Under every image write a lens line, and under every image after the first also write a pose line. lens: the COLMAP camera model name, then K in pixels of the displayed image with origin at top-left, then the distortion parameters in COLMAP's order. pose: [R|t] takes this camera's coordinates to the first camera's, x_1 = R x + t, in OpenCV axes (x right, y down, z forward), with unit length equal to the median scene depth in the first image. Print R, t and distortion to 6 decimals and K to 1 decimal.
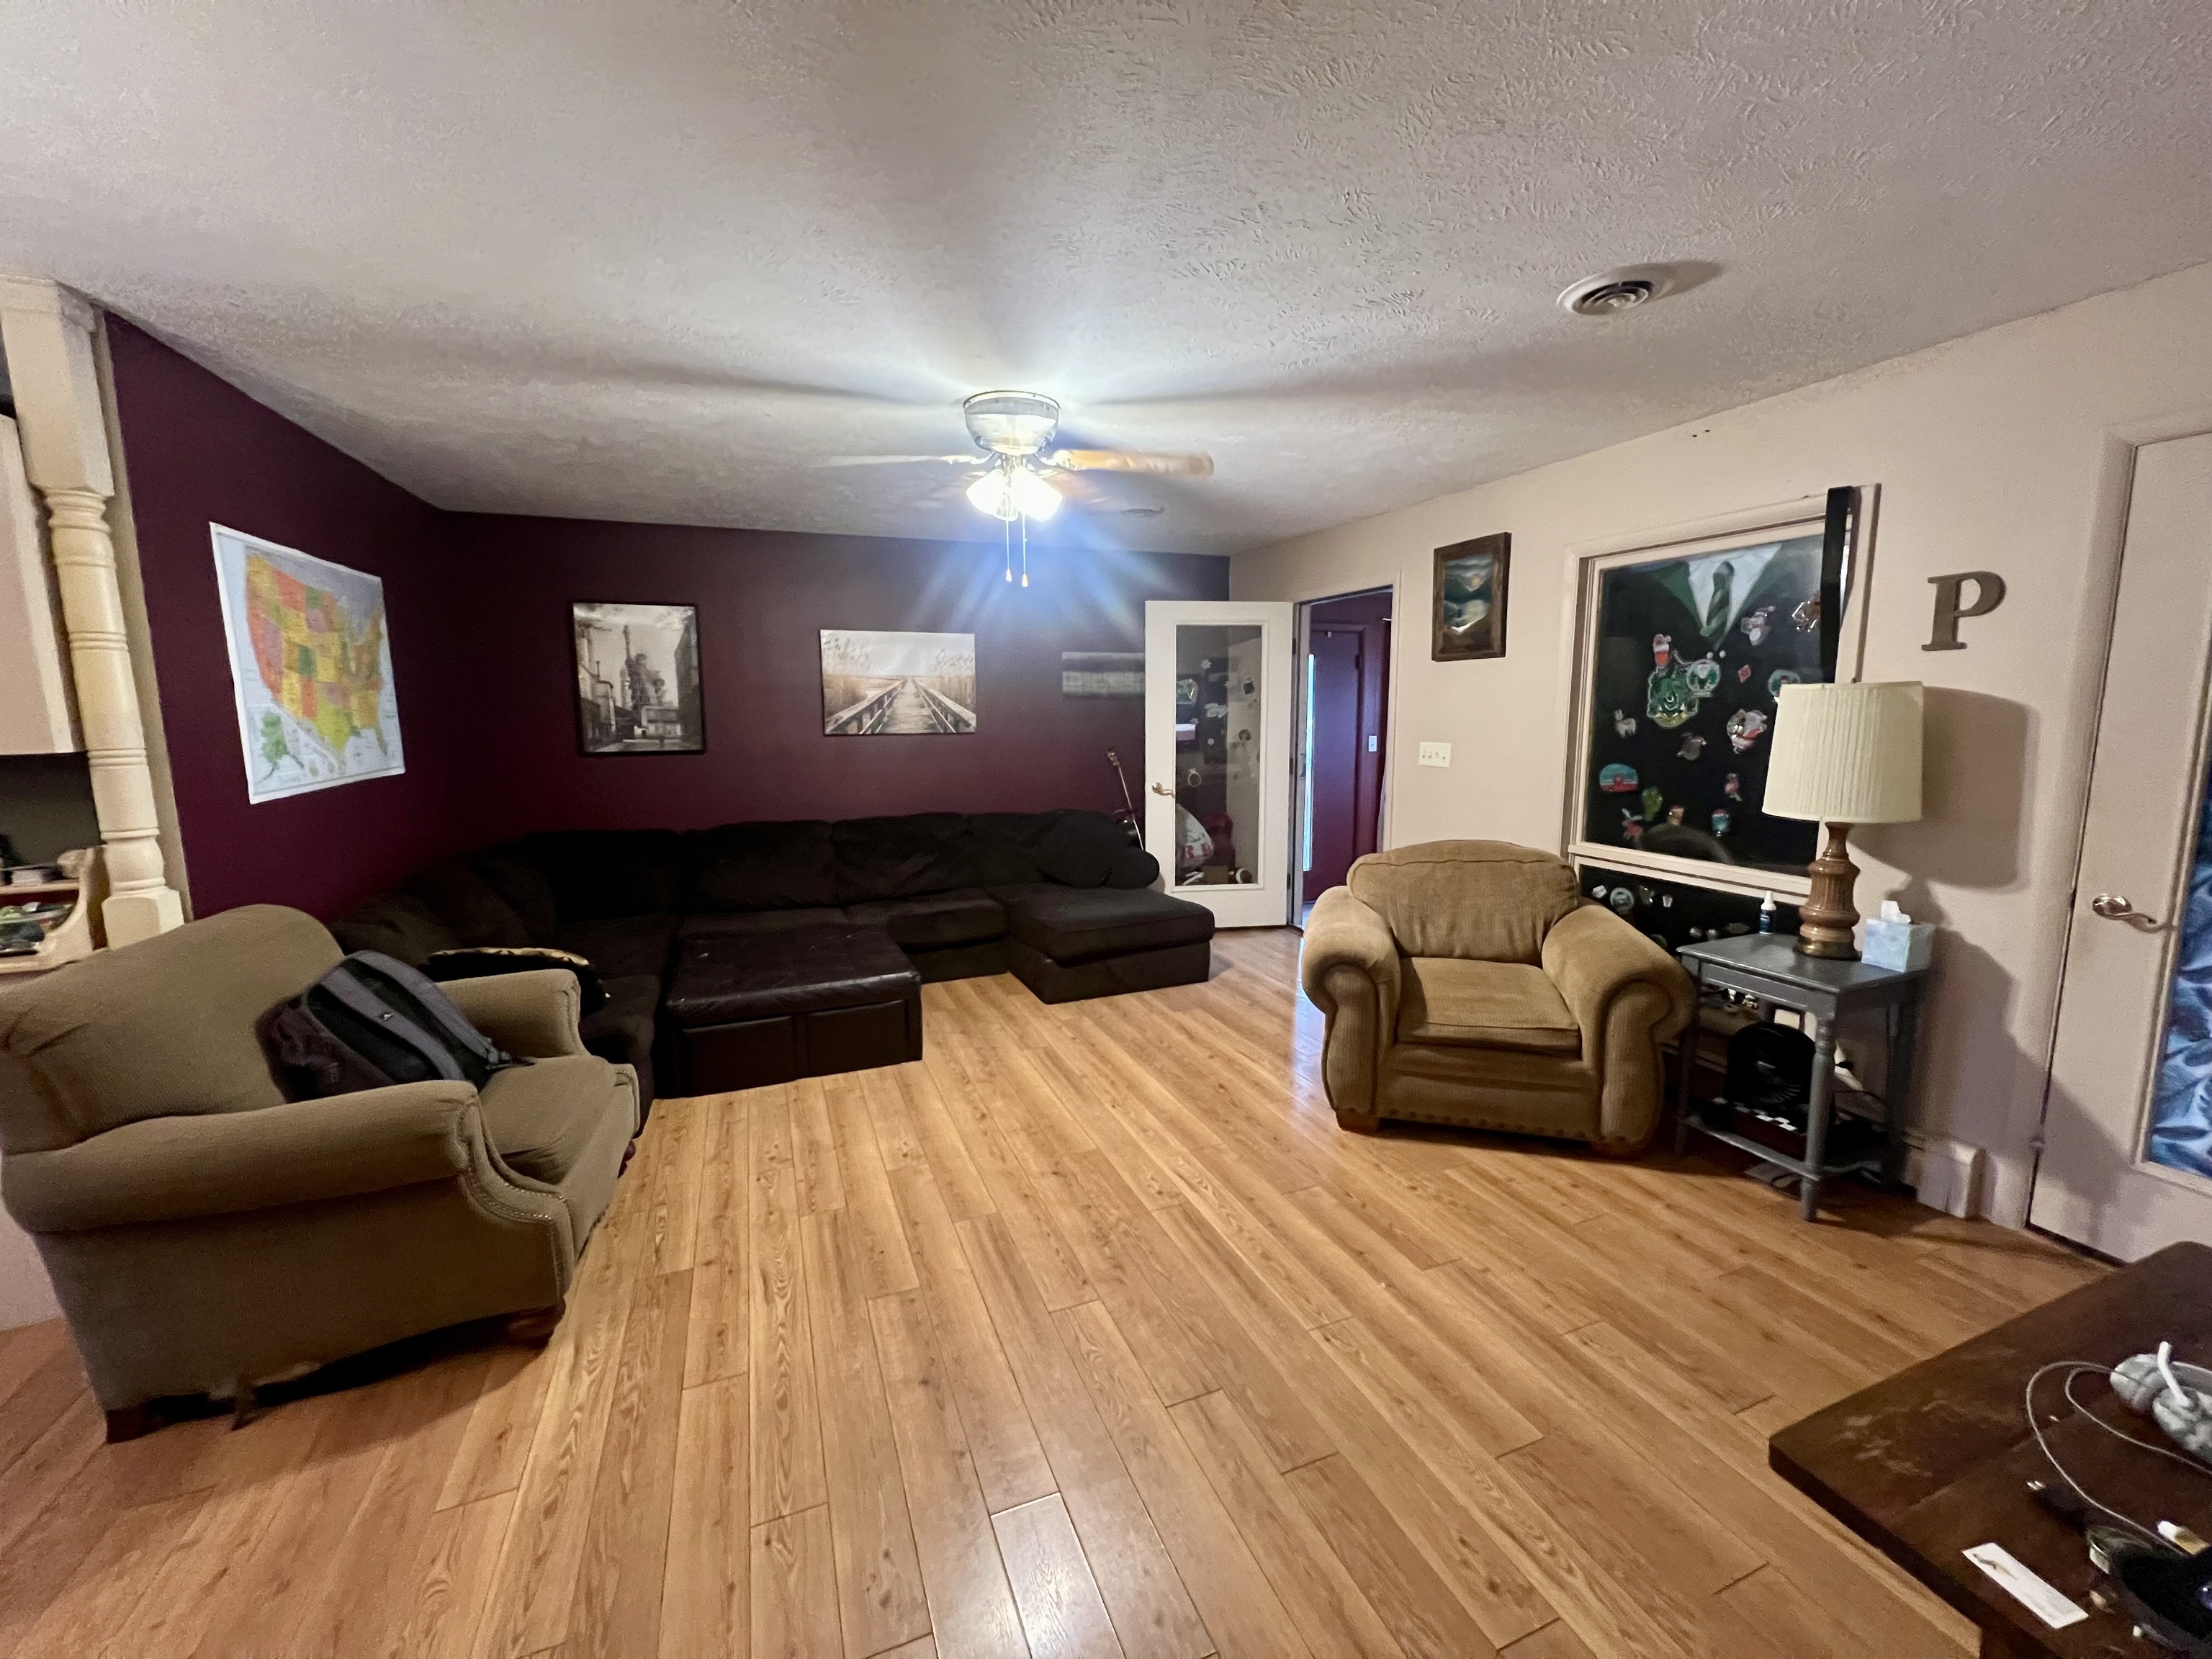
lens RADIAL K [[881.8, 0, 1097.9], [0, 881.8, 824.5], [0, 0, 1]] dist [-0.003560, 0.000515]
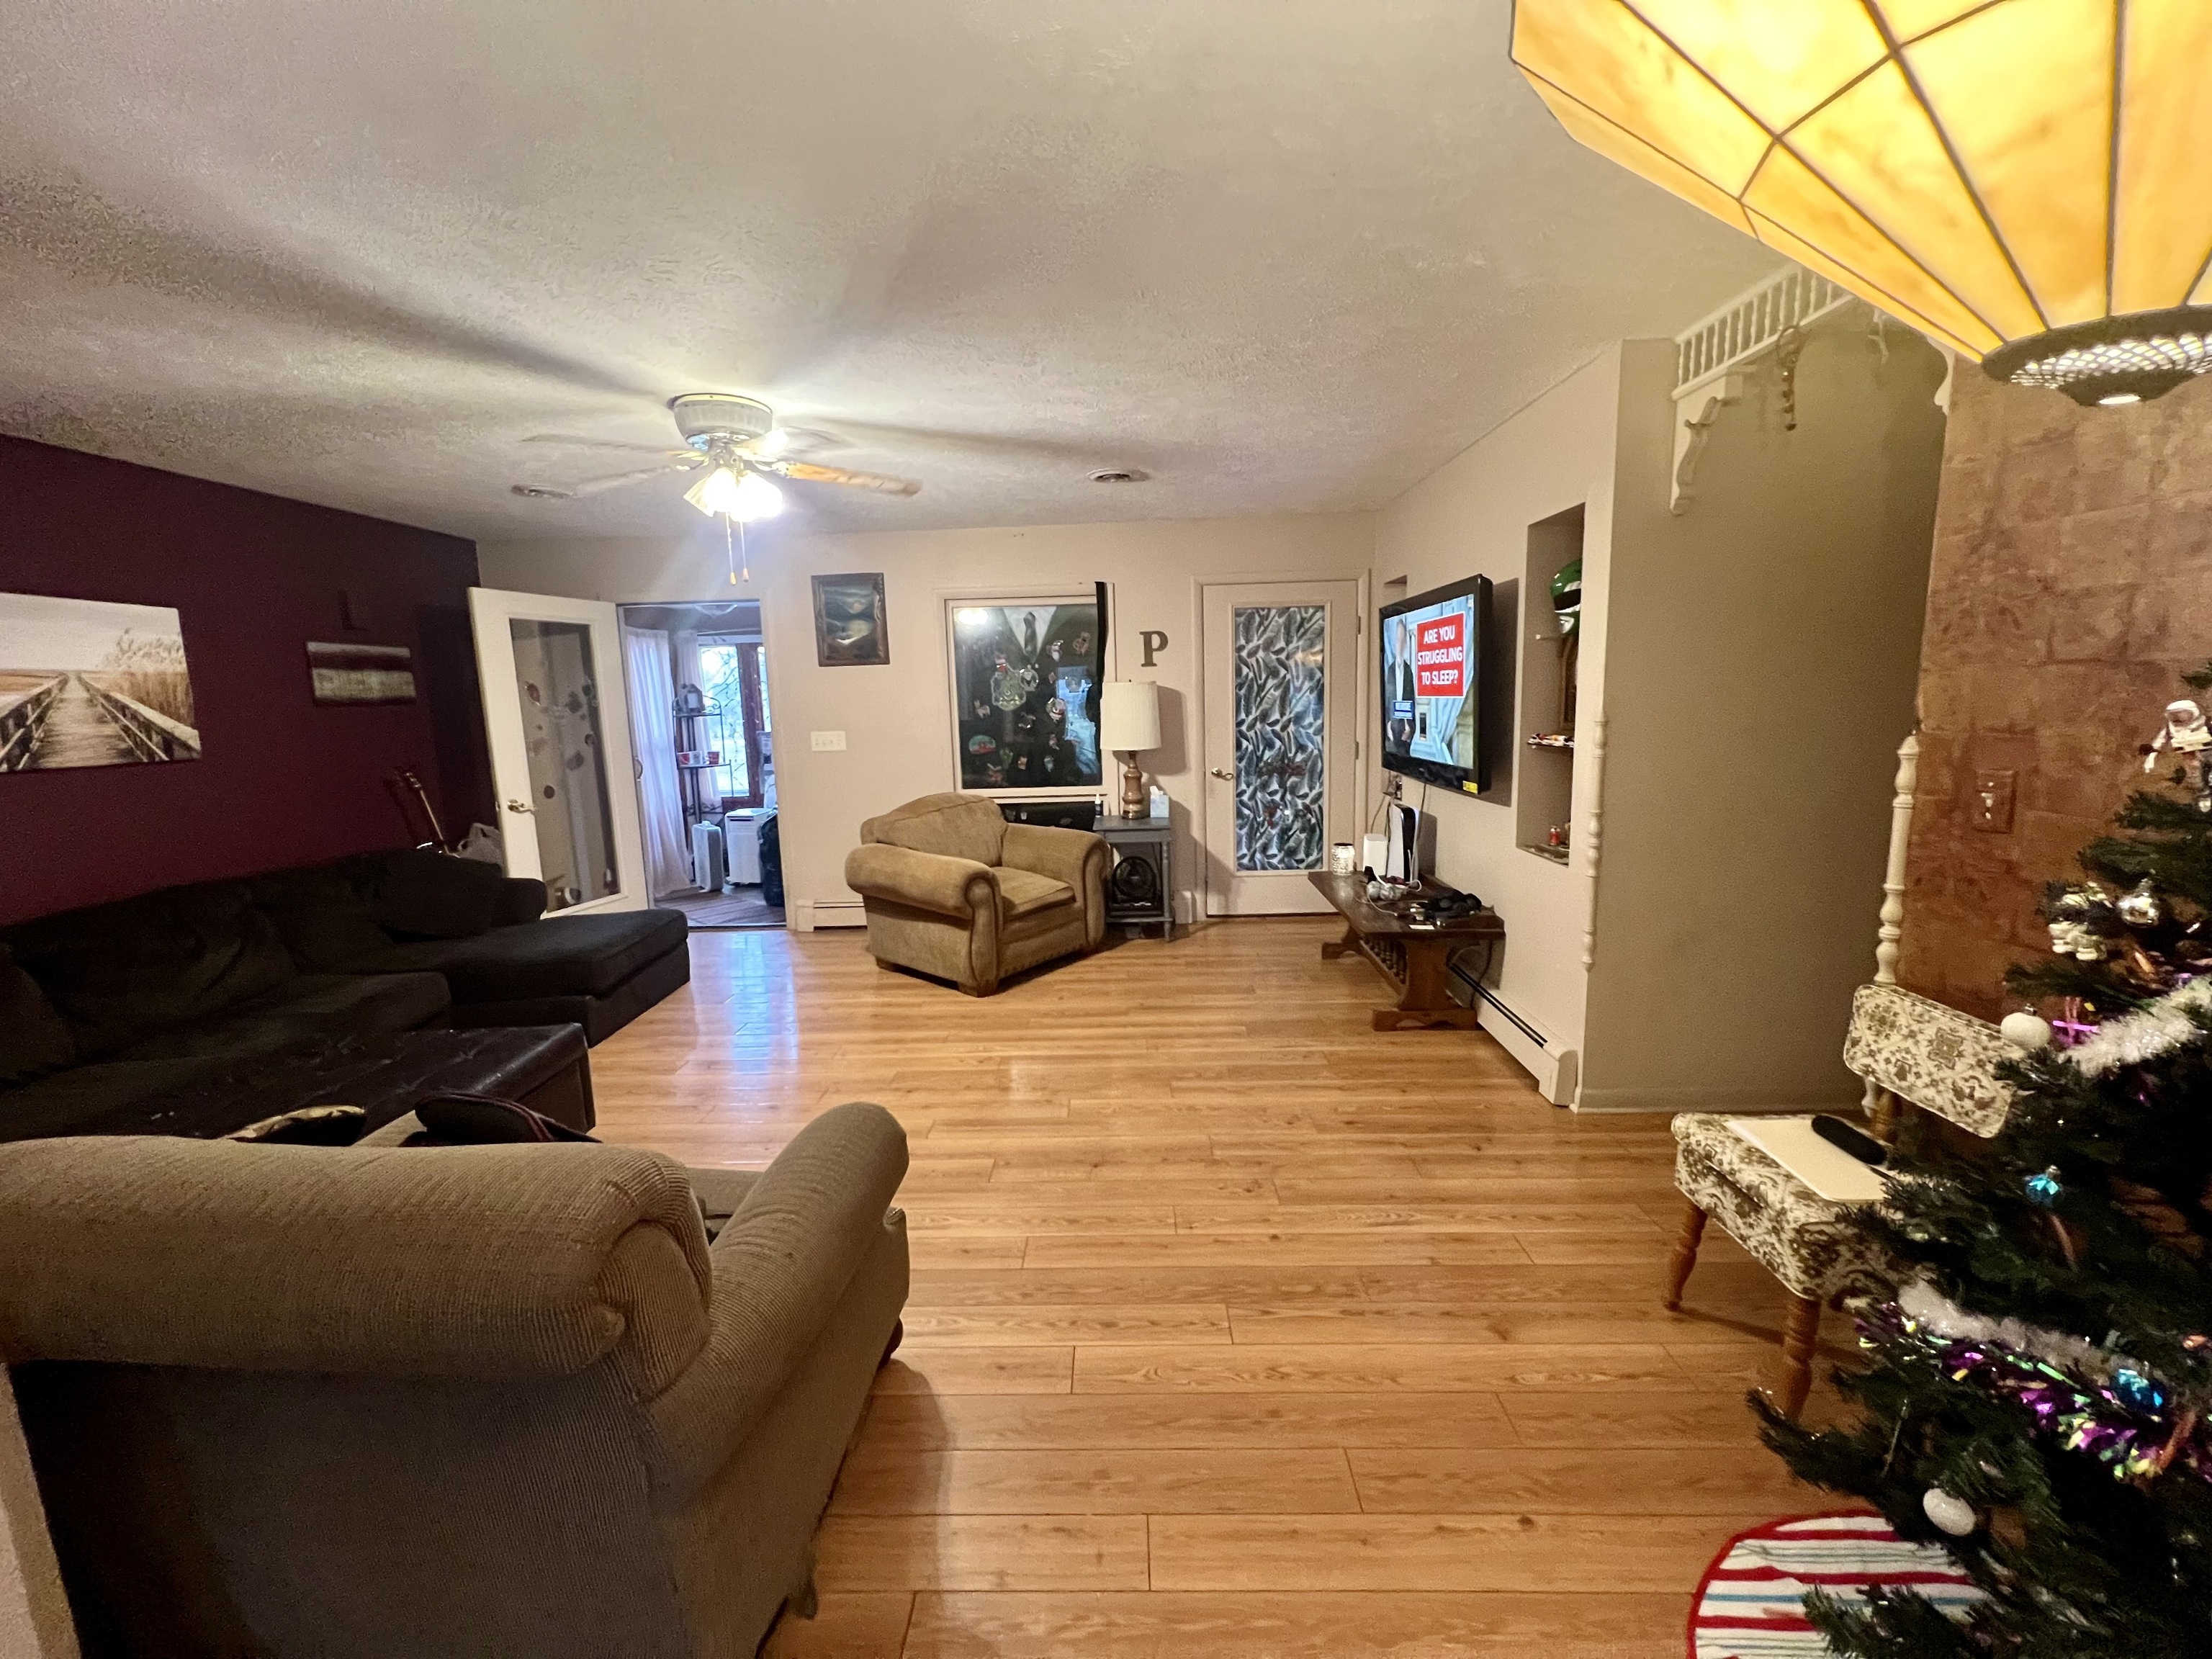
lens RADIAL K [[881.8, 0, 1106.9], [0, 881.8, 826.8], [0, 0, 1]] dist [-0.003560, 0.000515]
pose [[0.386728, -0.143010, 0.911038, -0.775866], [0.150935, 0.984397, 0.090455, -0.017400], [-0.909758, 0.102526, 0.402279, 0.195977]]
